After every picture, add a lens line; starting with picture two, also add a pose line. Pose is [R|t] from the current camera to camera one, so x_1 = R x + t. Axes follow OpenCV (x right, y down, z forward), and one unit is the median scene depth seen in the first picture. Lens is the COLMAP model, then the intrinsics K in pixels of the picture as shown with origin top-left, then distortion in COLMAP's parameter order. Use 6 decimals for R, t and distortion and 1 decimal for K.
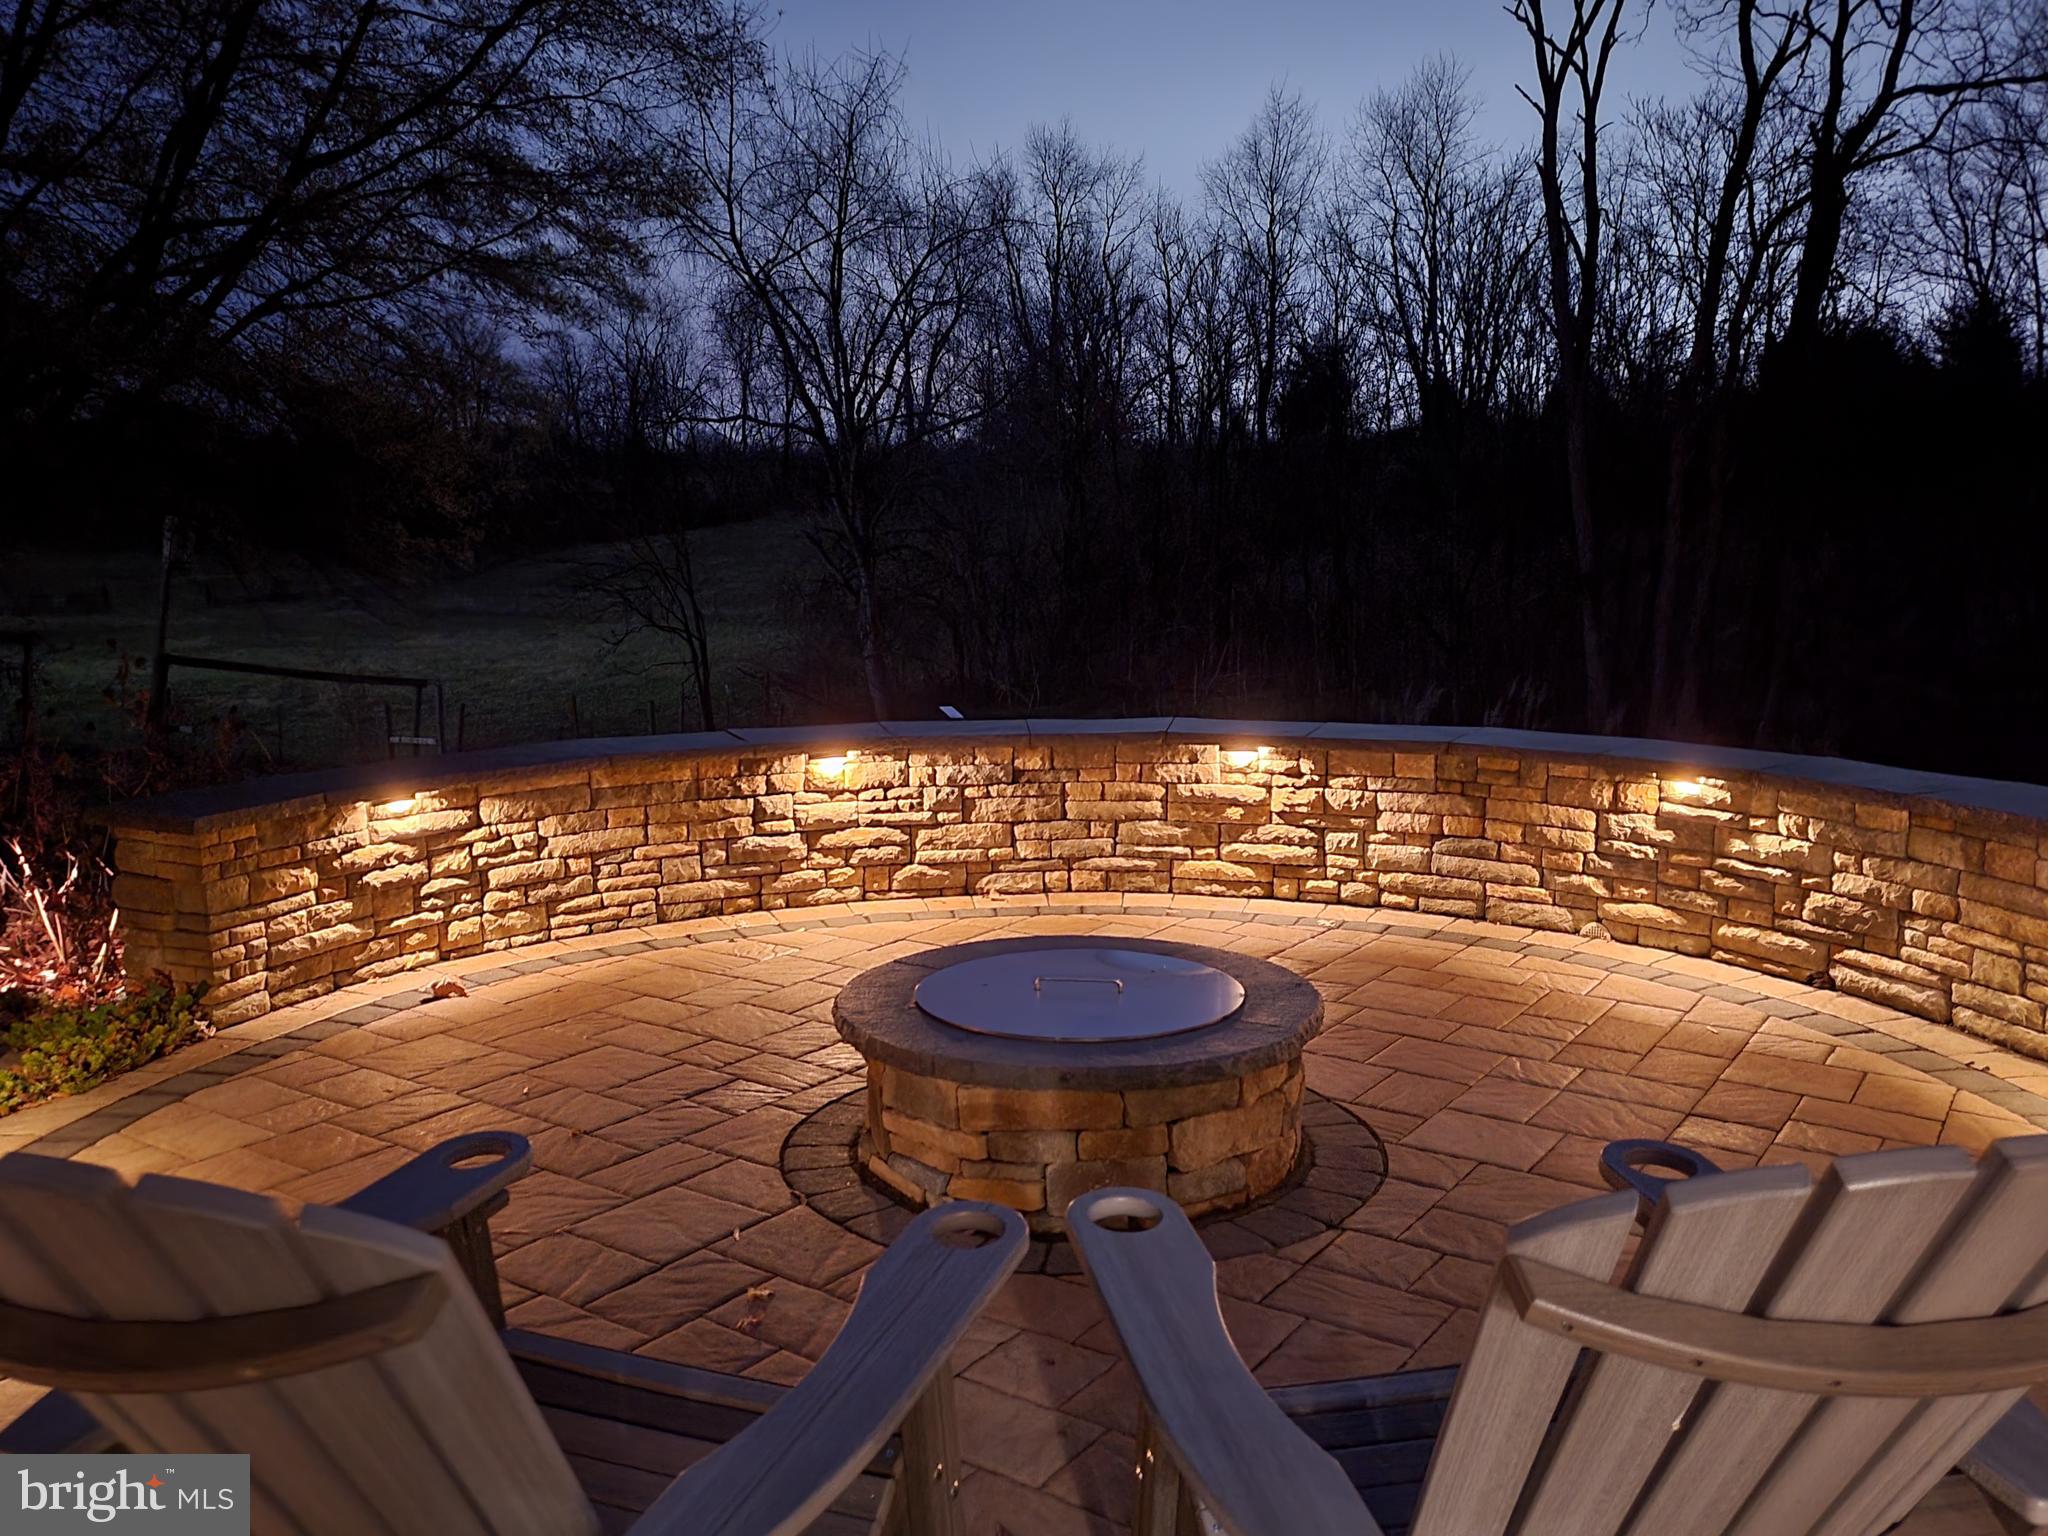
lens RADIAL K [[1588.5, 0, 1024.0], [0, 1588.5, 768.0], [0, 0, 1]] dist [0.013964, 0.009637]
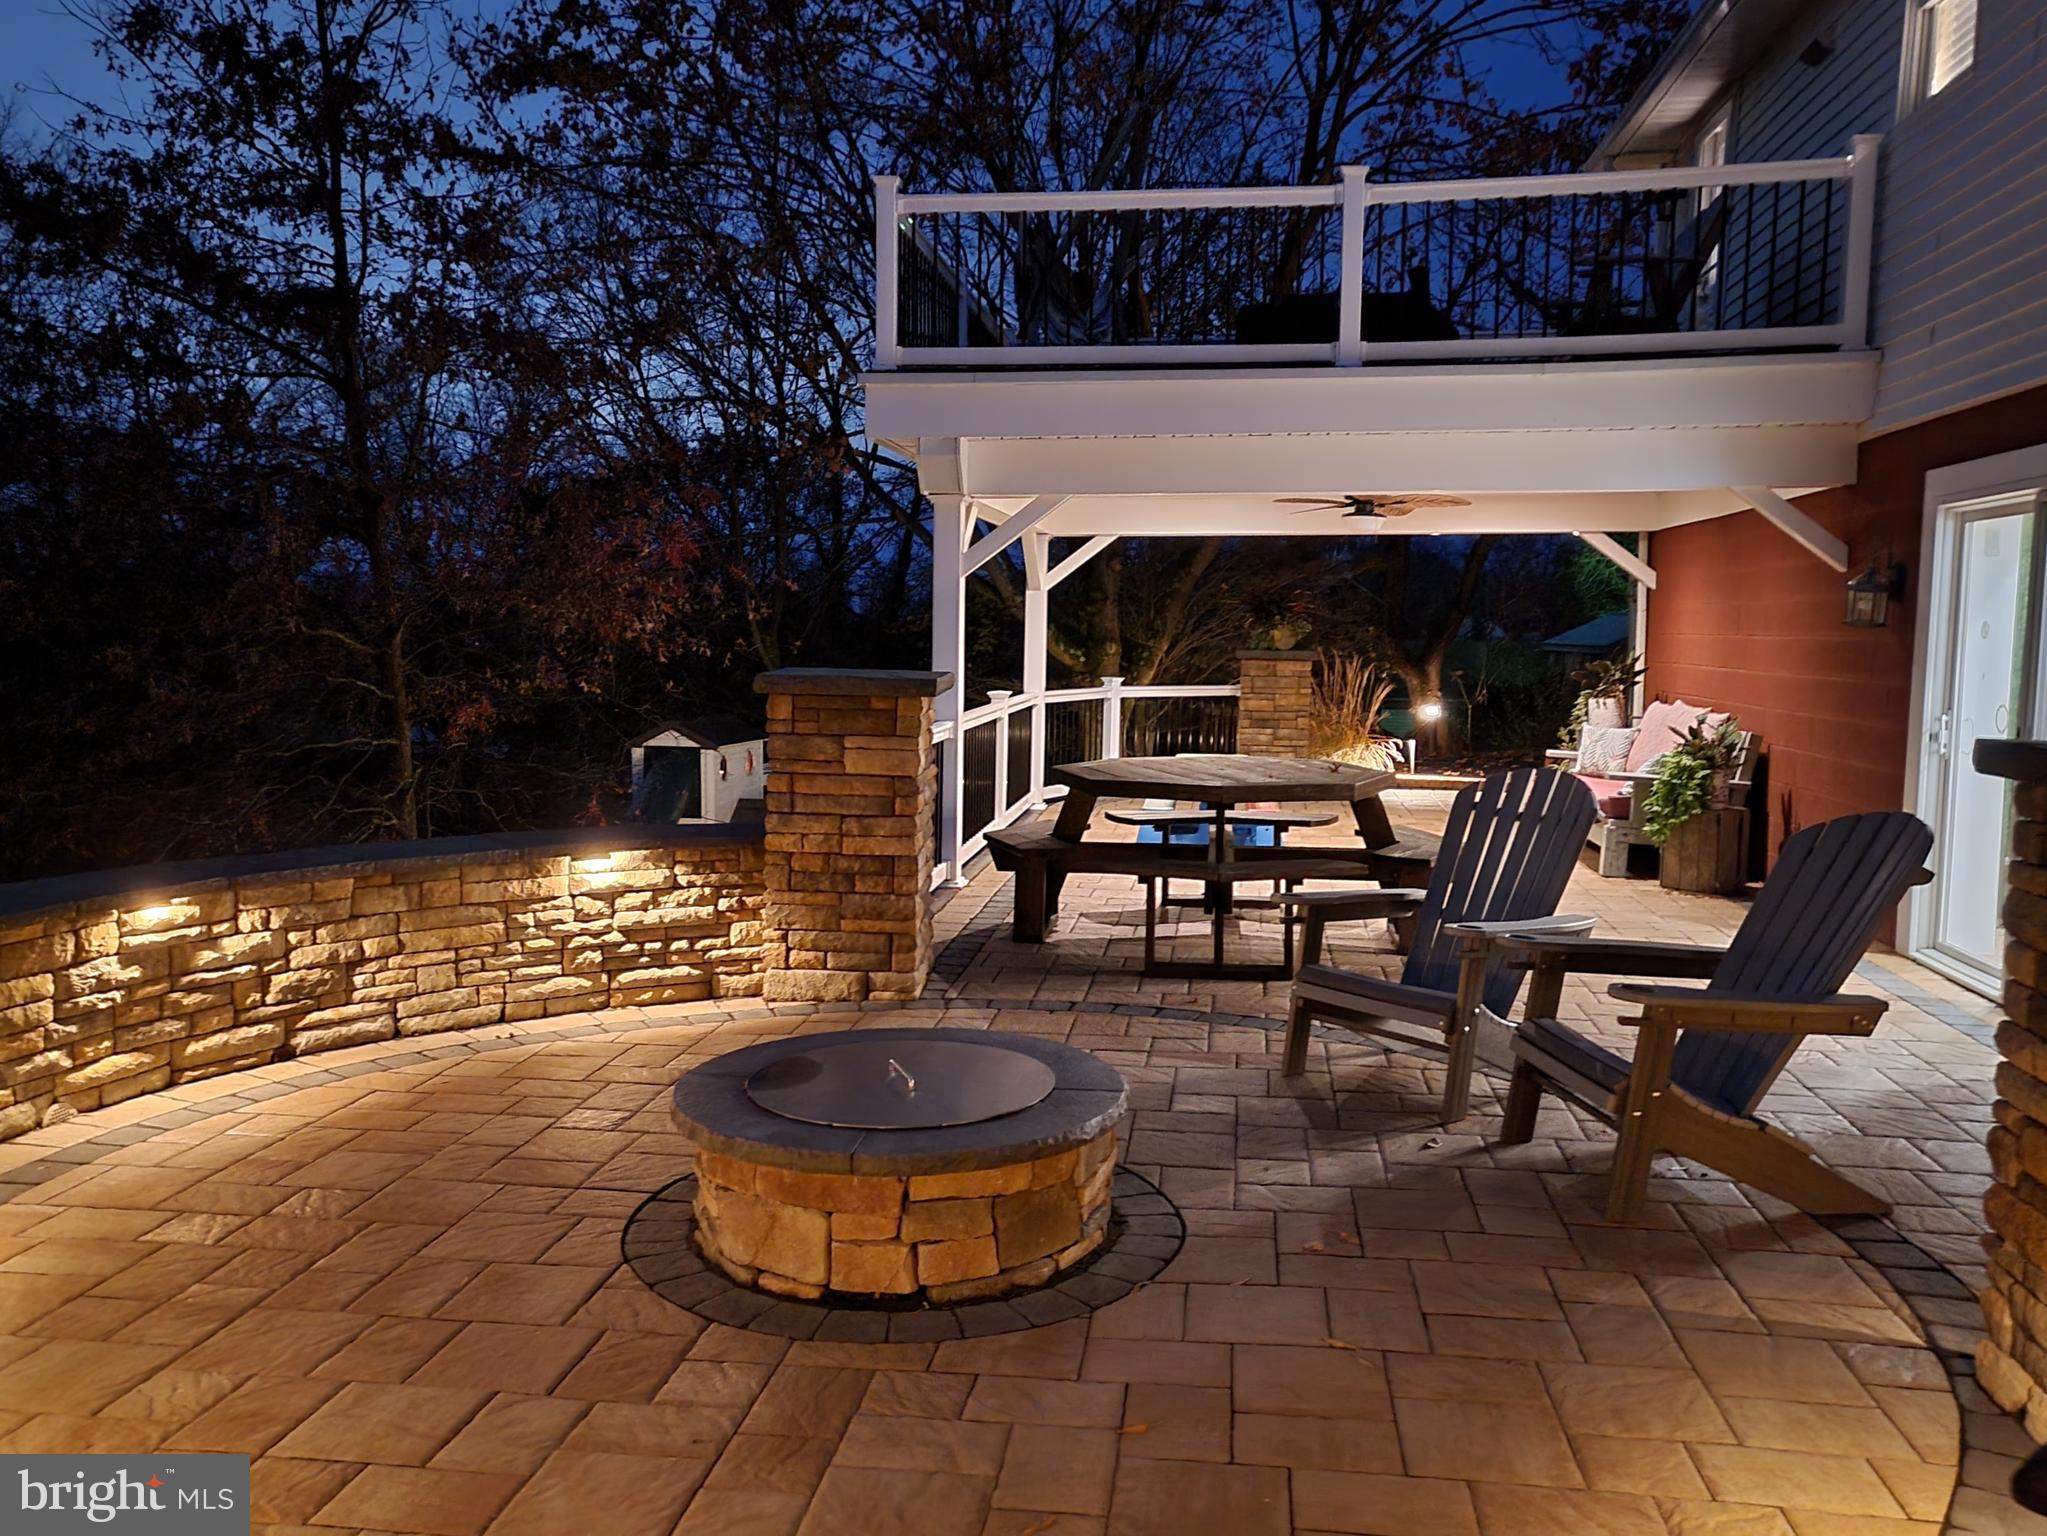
lens RADIAL K [[1635.5, 0, 1019.7], [0, 1635.5, 796.6], [0, 0, 1]] dist [-0.005282, 0.053899]
pose [[-0.466773, -0.079728, 0.880776, -0.611653], [0.120219, 0.980963, 0.152508, -0.129302], [-0.876168, 0.177073, -0.448302, 0.891344]]
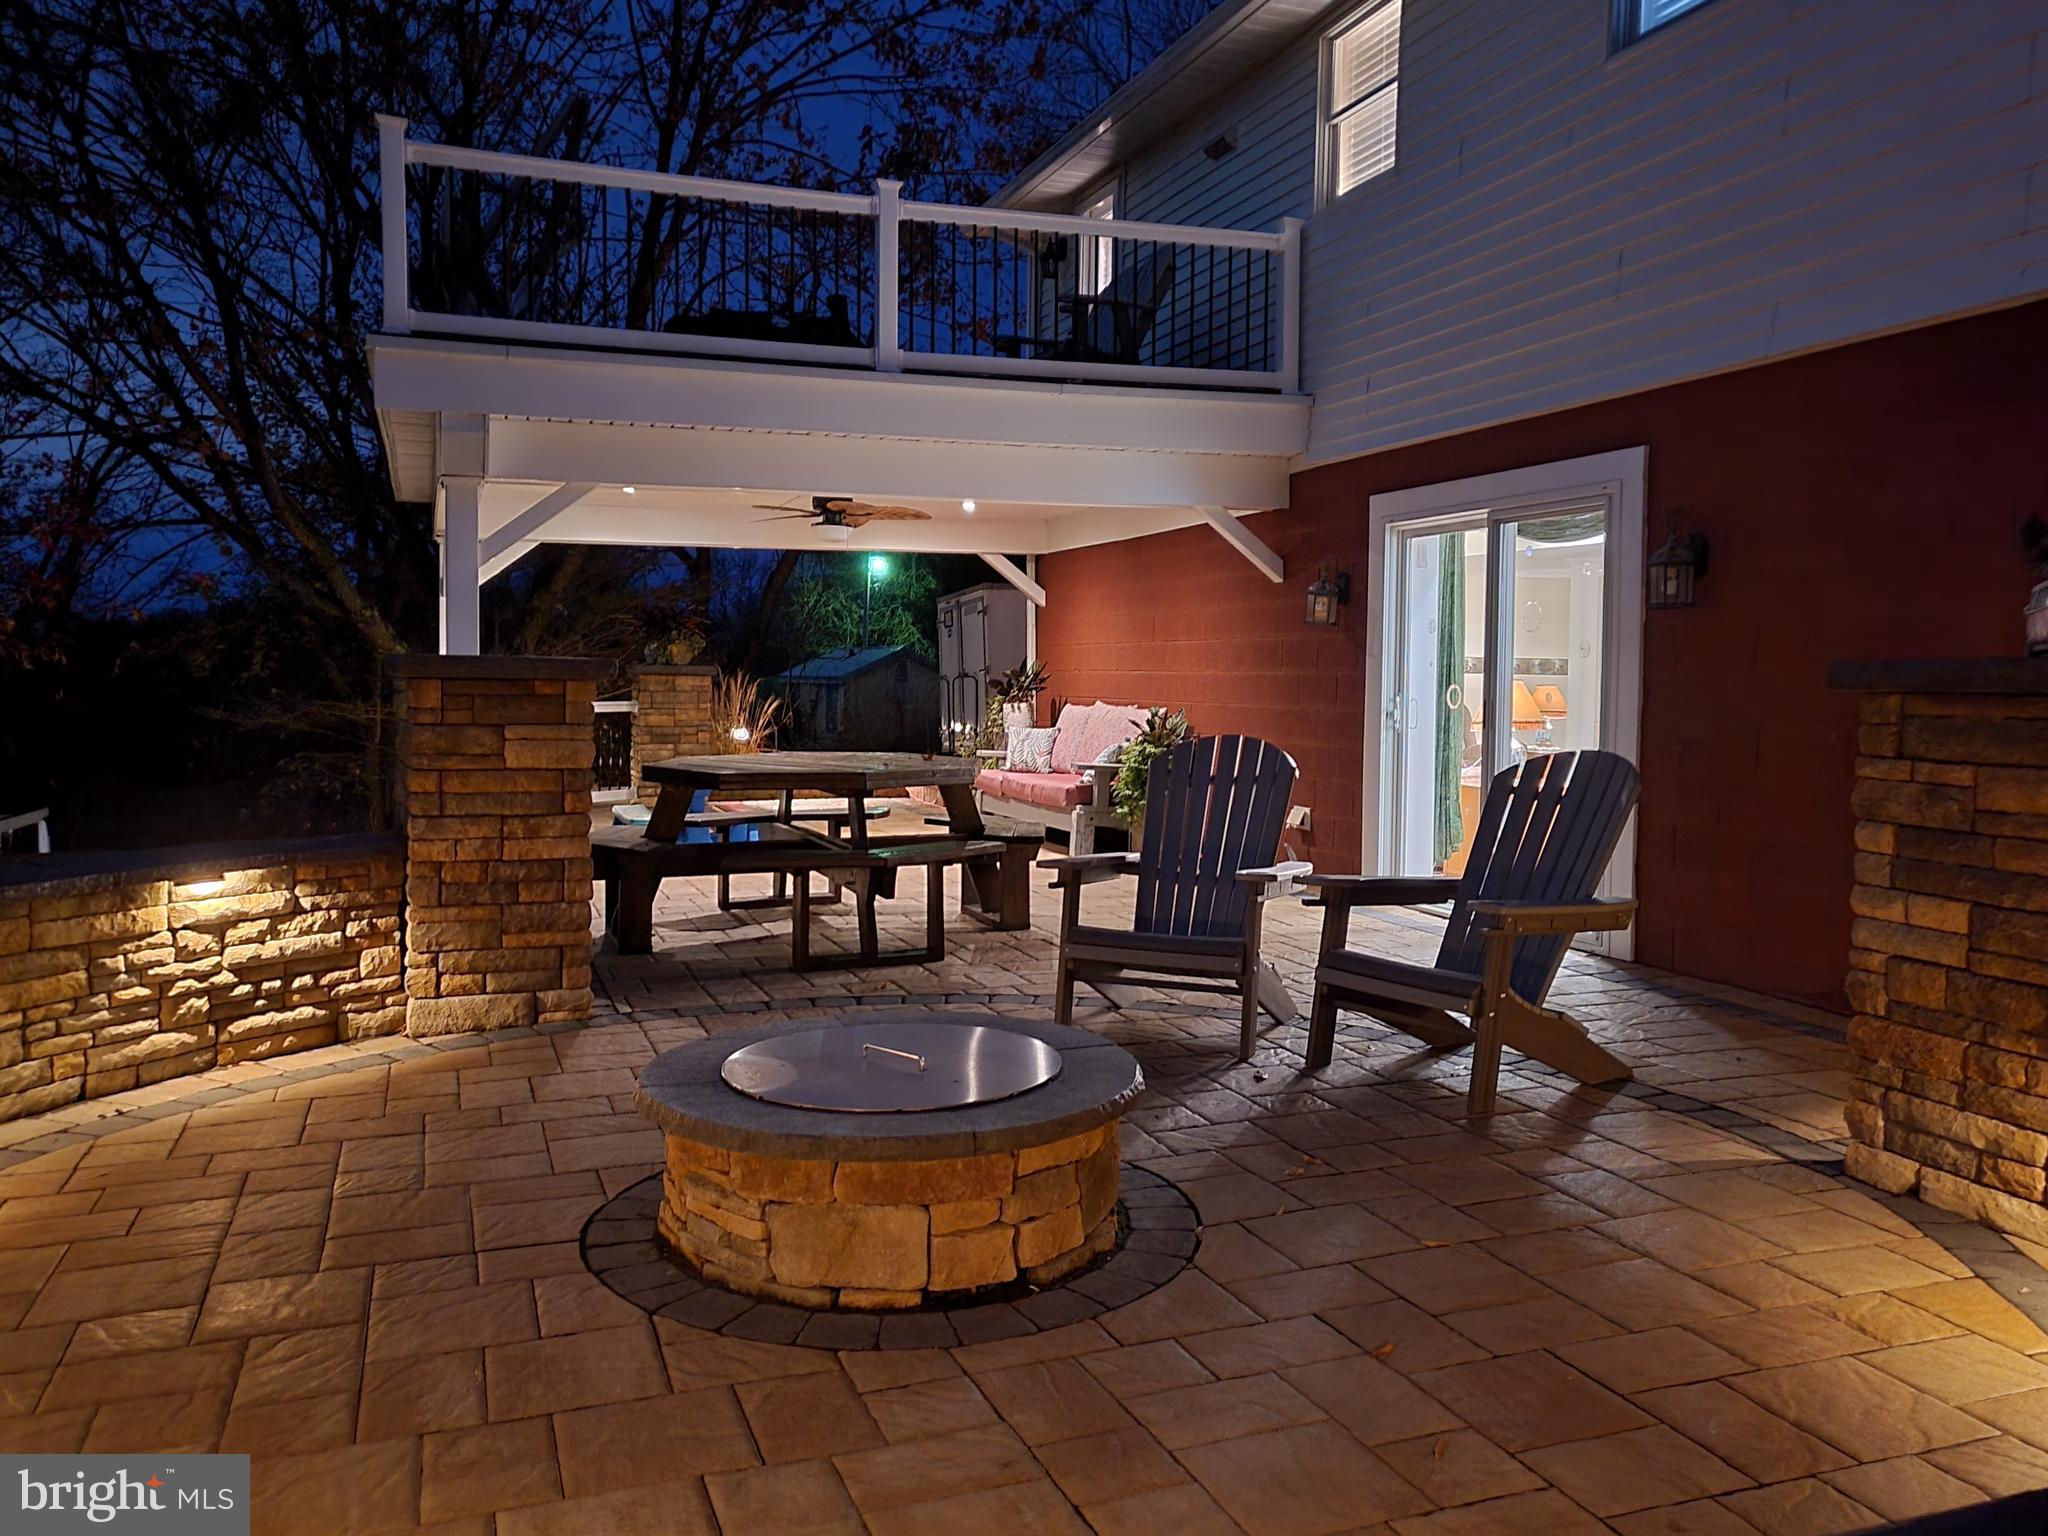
lens RADIAL K [[1588.5, 0, 1024.0], [0, 1588.5, 768.0], [0, 0, 1]] dist [0.013964, 0.009637]
pose [[-0.829329, -0.022300, 0.558316, -0.368817], [0.084580, 0.982679, 0.164886, -0.121003], [-0.552322, 0.183968, -0.813078, 1.099476]]
